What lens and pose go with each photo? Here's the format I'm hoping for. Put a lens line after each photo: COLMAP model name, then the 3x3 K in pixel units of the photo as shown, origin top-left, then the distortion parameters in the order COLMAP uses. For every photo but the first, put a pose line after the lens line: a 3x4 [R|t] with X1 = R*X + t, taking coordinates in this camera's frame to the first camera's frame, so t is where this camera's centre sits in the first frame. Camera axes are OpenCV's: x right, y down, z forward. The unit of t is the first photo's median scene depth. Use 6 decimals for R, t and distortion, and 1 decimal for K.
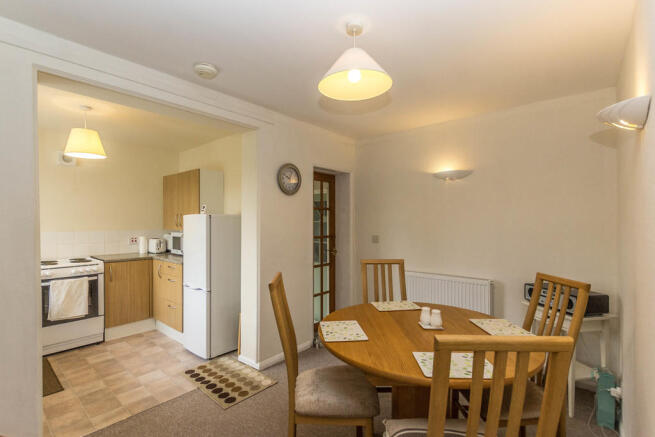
lens RADIAL K [[306.9, 0, 324.5], [0, 306.9, 223.0], [0, 0, 1]] dist [0.001307, -0.000028]
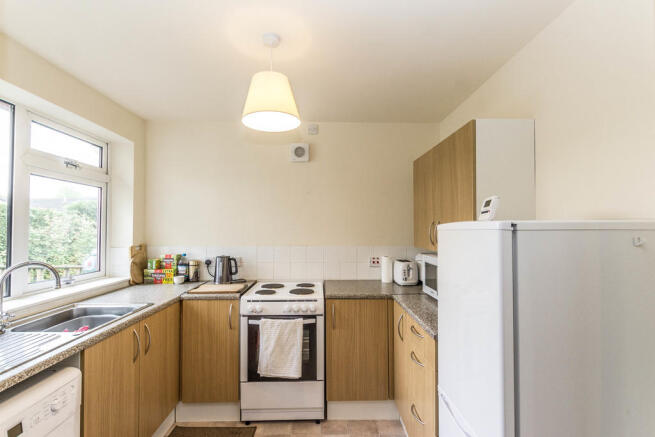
lens RADIAL K [[301.6, 0, 327.5], [0, 301.6, 218.5], [0, 0, 1]] dist [-0.001466, -0.000188]
pose [[0.671546, -0.023132, -0.740602, -0.237316], [-0.004784, 0.999356, -0.035551, -0.017336], [0.740947, 0.027417, 0.671003, 0.573049]]
